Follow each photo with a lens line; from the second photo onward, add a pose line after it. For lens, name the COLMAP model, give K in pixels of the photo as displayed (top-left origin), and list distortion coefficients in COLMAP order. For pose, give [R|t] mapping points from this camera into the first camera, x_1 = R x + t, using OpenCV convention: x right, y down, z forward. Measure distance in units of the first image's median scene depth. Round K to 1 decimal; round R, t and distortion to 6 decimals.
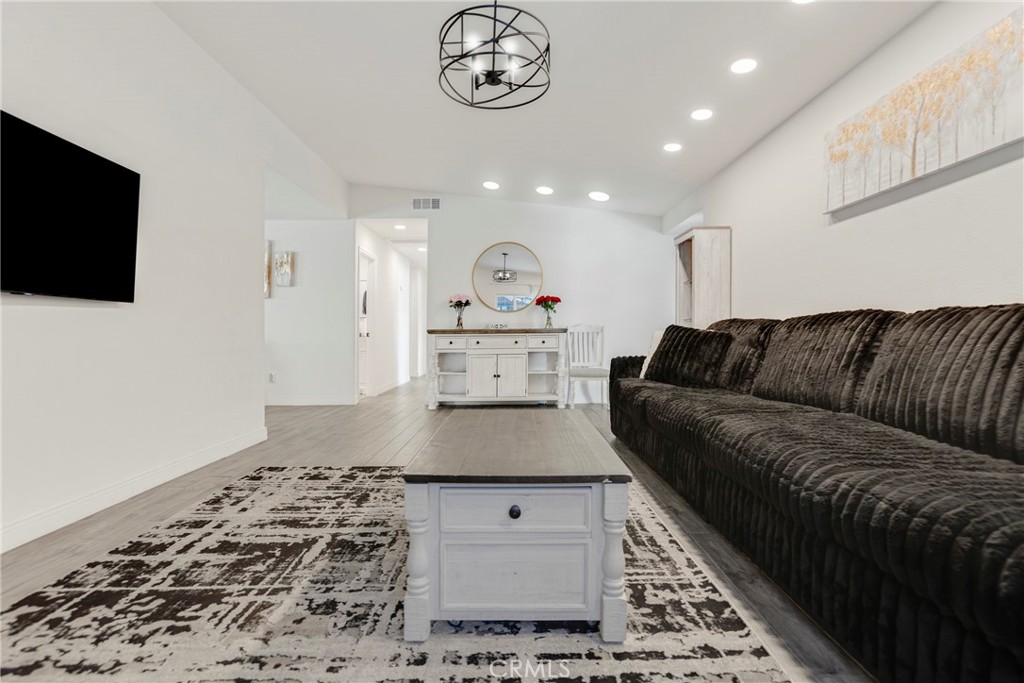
lens RADIAL K [[497.0, 0, 511.8], [0, 497.0, 319.7], [0, 0, 1]] dist [-0.002747, 0.008423]
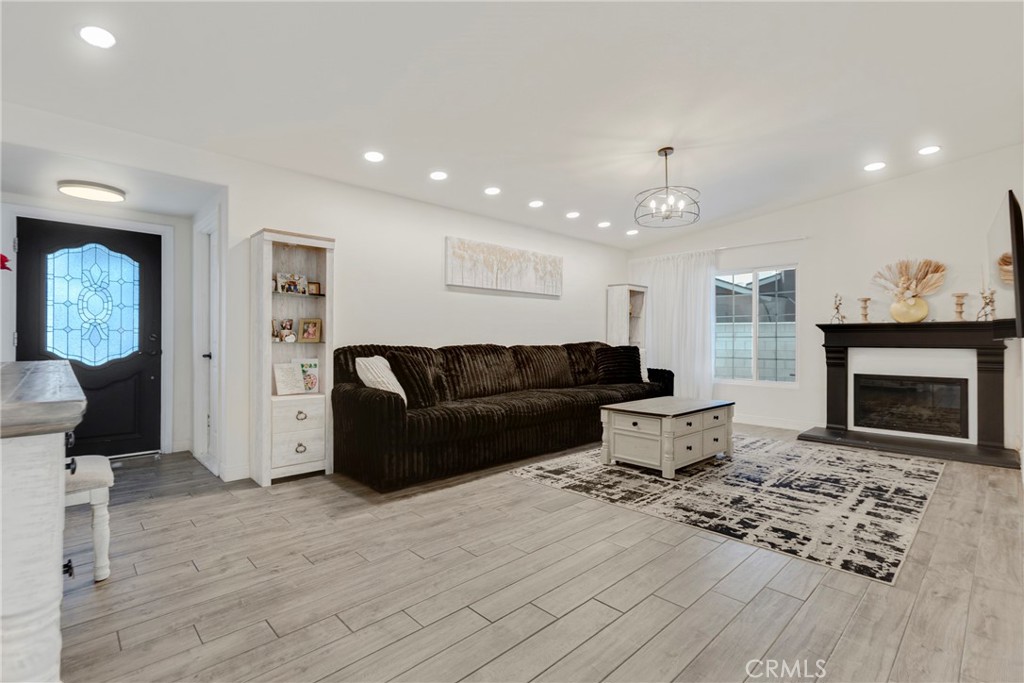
lens RADIAL K [[480.3, 0, 508.2], [0, 480.3, 340.0], [0, 0, 1]] dist [-0.011346, 0.006410]
pose [[-0.697019, 0.003330, 0.717045, -0.792553], [-0.022904, 0.999376, -0.026906, 0.016027], [-0.716687, -0.035177, -0.696507, 2.356287]]
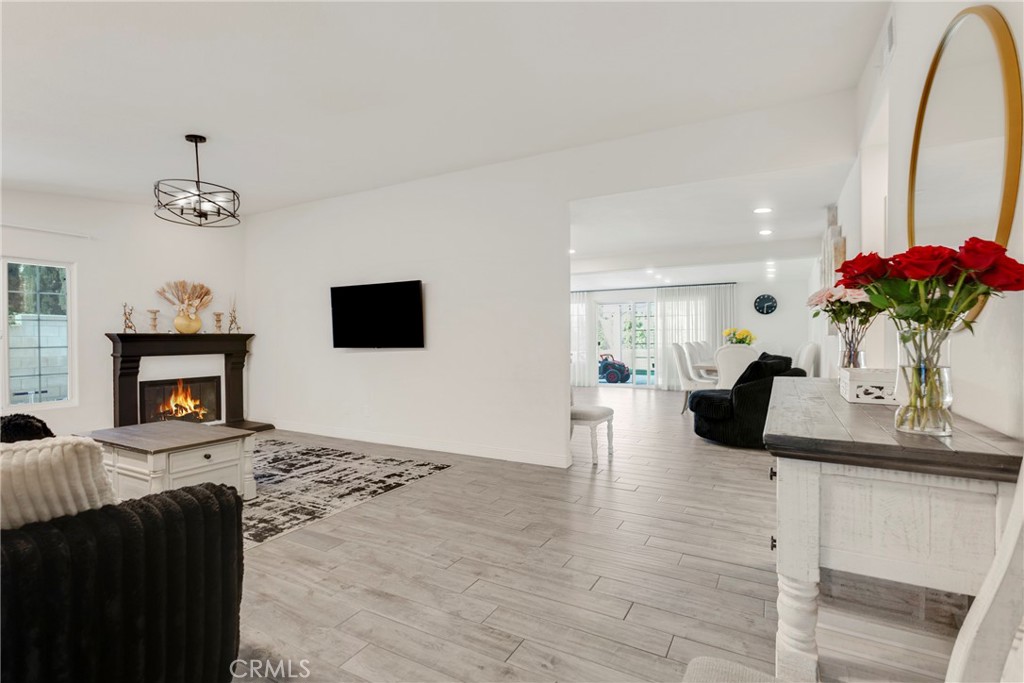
lens RADIAL K [[480.3, 0, 508.2], [0, 480.3, 340.0], [0, 0, 1]] dist [-0.011346, 0.006410]
pose [[-0.482796, 0.012824, -0.875639, 0.735274], [0.035406, 0.999361, -0.004886, -0.044940], [0.875017, -0.033362, -0.482942, 2.335431]]
